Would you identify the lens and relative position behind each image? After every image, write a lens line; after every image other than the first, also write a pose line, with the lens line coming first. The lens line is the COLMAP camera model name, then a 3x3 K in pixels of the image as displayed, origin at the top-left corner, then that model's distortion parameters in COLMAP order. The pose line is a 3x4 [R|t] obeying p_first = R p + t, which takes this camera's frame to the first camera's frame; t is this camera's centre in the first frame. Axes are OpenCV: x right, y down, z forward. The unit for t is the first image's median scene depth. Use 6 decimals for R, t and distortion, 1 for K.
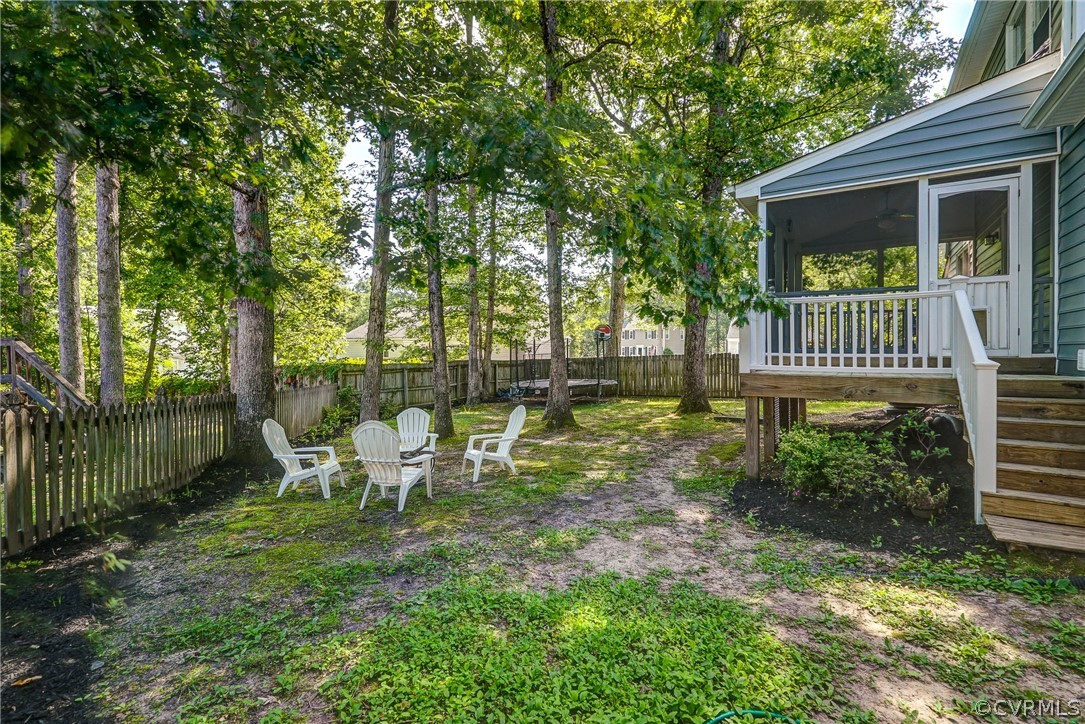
lens RADIAL K [[499.0, 0, 540.8], [0, 499.0, 353.3], [0, 0, 1]] dist [-0.001259, 0.001194]
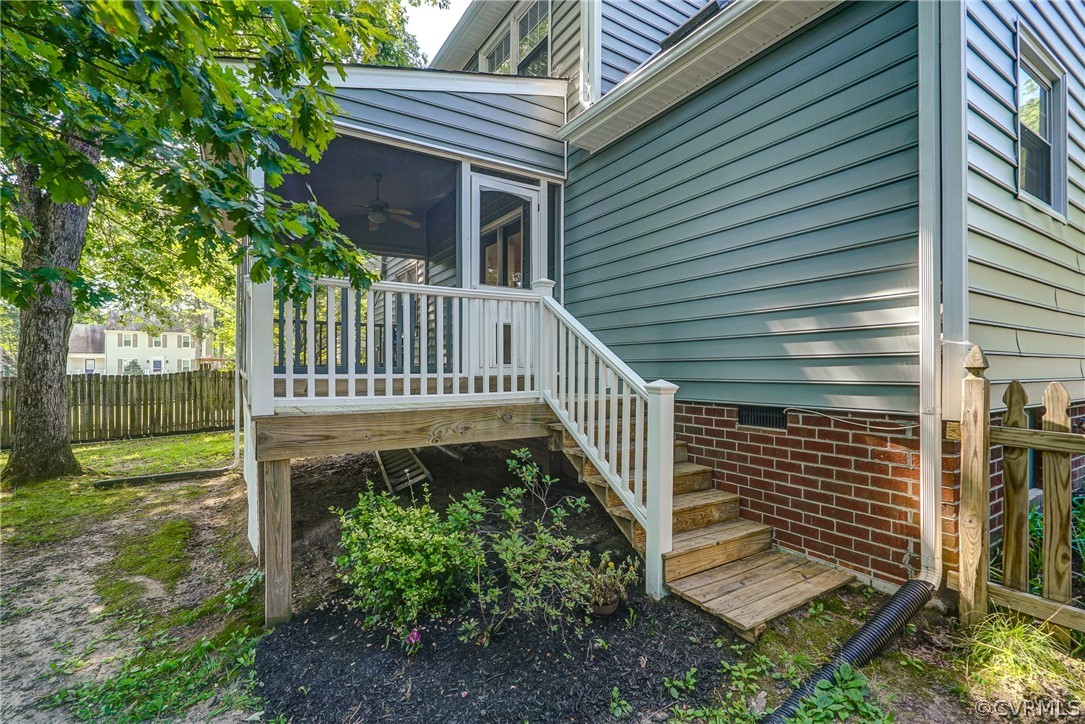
lens RADIAL K [[499.0, 0, 543.4], [0, 499.0, 363.1], [0, 0, 1]] dist [-0.001259, 0.001194]
pose [[0.424333, 0.008170, 0.905469, 0.080678], [0.009237, 0.999868, -0.013351, -0.003669], [-0.905459, 0.014029, 0.424202, 0.573824]]
